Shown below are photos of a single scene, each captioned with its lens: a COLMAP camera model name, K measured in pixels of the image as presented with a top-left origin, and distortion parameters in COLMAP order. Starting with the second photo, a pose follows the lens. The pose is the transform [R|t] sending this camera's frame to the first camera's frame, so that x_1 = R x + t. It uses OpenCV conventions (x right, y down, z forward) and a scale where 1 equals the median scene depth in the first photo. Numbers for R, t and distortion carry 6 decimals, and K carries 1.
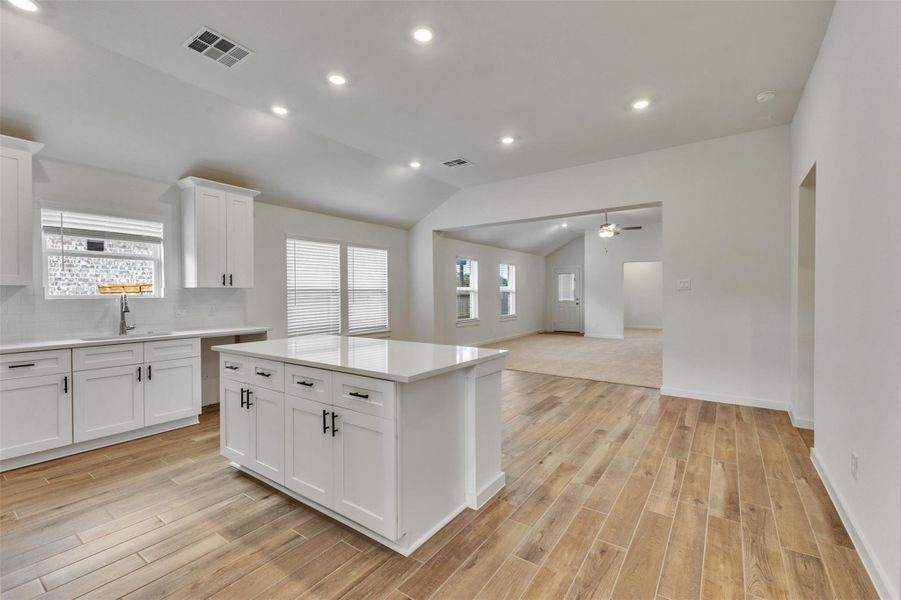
lens RADIAL K [[388.1, 0, 450.9], [0, 388.1, 297.2], [0, 0, 1]] dist [0.015872, -0.003848]
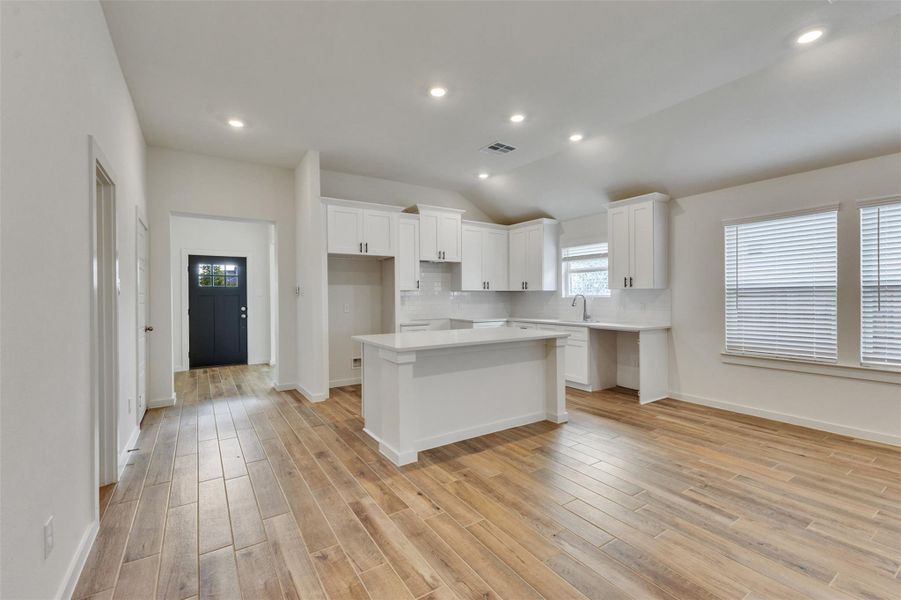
lens RADIAL K [[388.1, 0, 450.8], [0, 388.1, 294.7], [0, 0, 1]] dist [0.015872, -0.003848]
pose [[-0.365870, 0.004110, -0.930657, 0.768705], [-0.001511, 0.999986, 0.005010, -0.014194], [0.930665, 0.003240, -0.365859, 1.054465]]
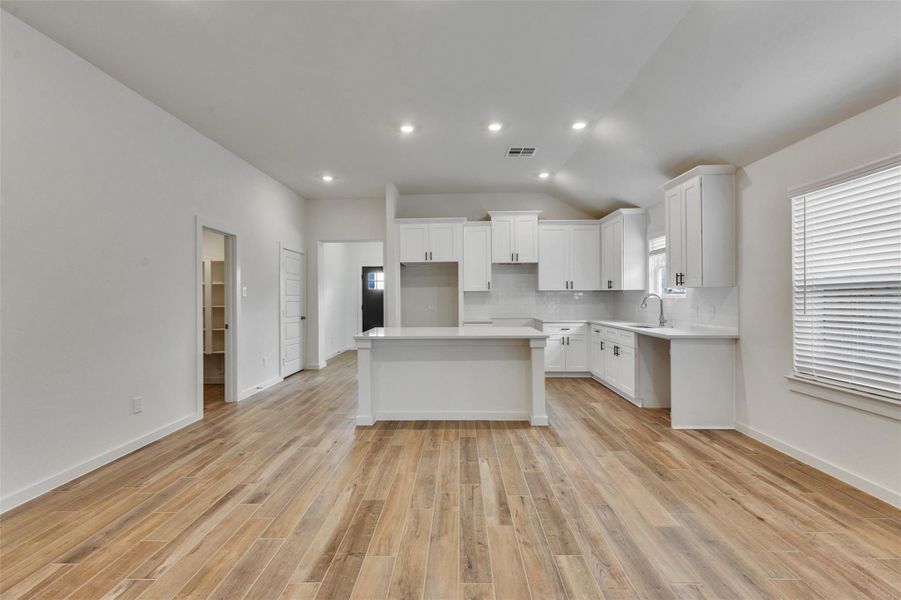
lens RADIAL K [[388.1, 0, 450.4], [0, 388.1, 296.5], [0, 0, 1]] dist [0.015872, -0.003848]
pose [[-0.831019, 0.011244, -0.556130, 0.453268], [0.006844, 0.999927, 0.009989, -0.017979], [0.556202, 0.004495, -0.831035, 1.660575]]
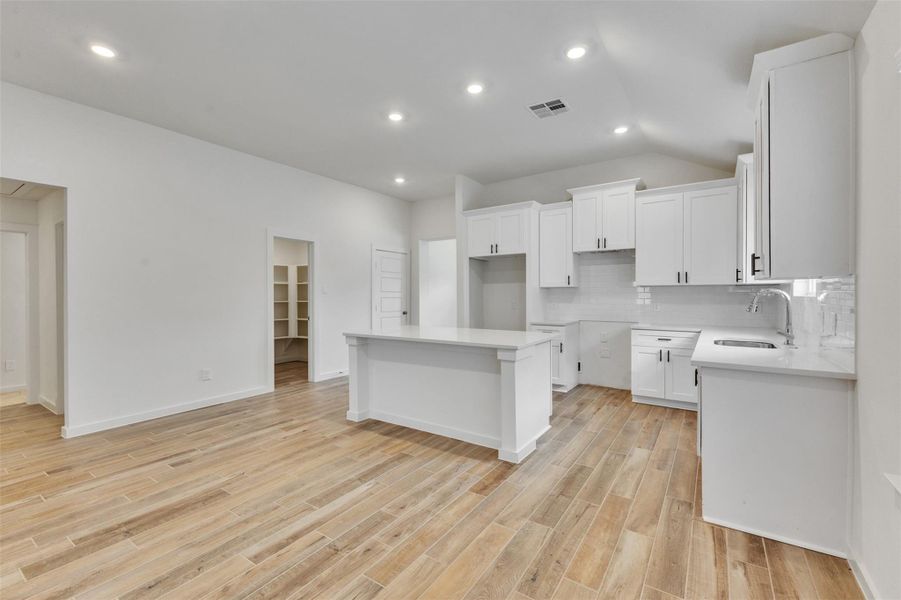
lens RADIAL K [[388.1, 0, 450.0], [0, 388.1, 297.6], [0, 0, 1]] dist [0.015872, -0.003848]
pose [[-0.999799, 0.011198, -0.016638, -0.167881], [0.010887, 0.999767, 0.018641, -0.015925], [0.016842, 0.018457, -0.999688, 1.724659]]
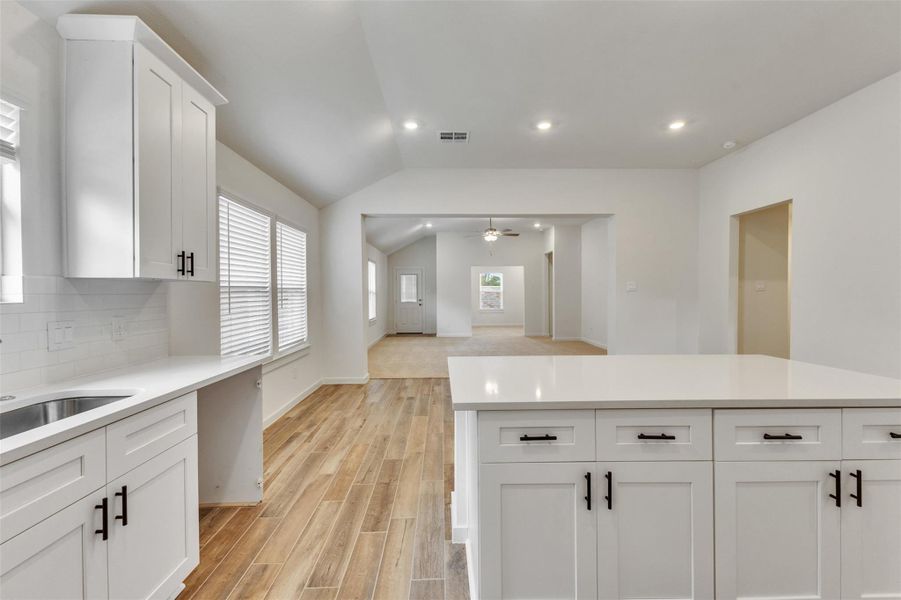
lens RADIAL K [[388.1, 0, 452.6], [0, 388.1, 298.6], [0, 0, 1]] dist [0.015872, -0.003848]
pose [[0.801161, -0.004330, 0.598433, -0.676741], [0.004451, 0.999989, 0.001276, -0.000737], [-0.598432, 0.001641, 0.801172, 0.470622]]
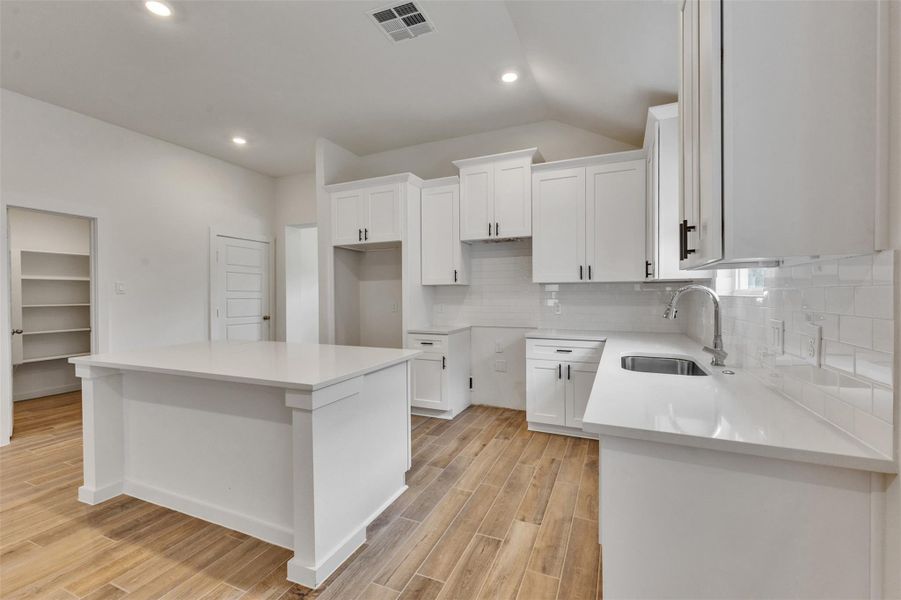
lens RADIAL K [[388.1, 0, 449.4], [0, 388.1, 297.7], [0, 0, 1]] dist [0.015872, -0.003848]
pose [[-0.980067, 0.015397, -0.198069, -0.375653], [0.011312, 0.999700, 0.021742, -0.010384], [0.198344, 0.019069, -0.979947, 1.423981]]
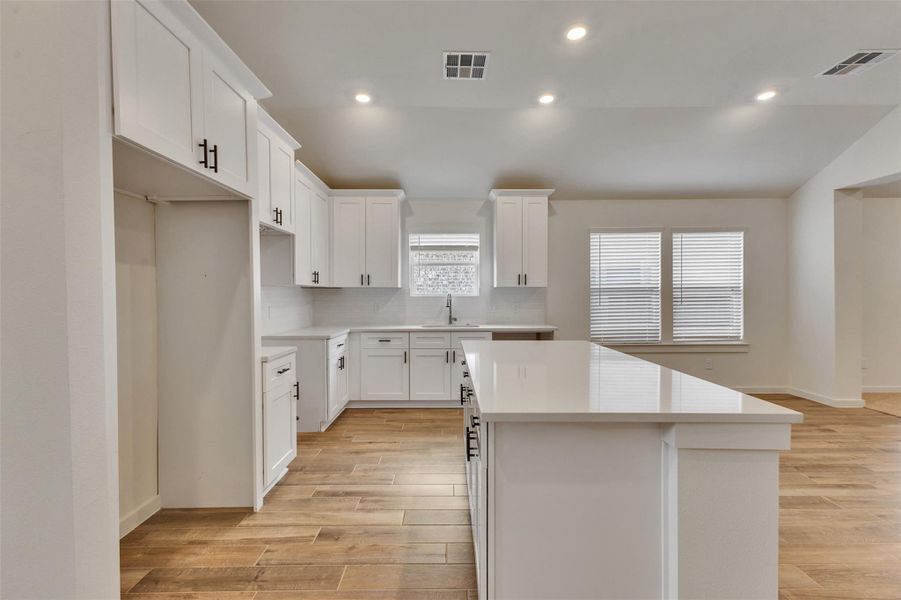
lens RADIAL K [[388.1, 0, 450.1], [0, 388.1, 297.5], [0, 0, 1]] dist [0.015872, -0.003848]
pose [[0.582133, 0.011316, -0.813015, 0.194881], [-0.007403, 0.999935, 0.008617, -0.003773], [0.813060, 0.001003, 0.582179, 0.253666]]
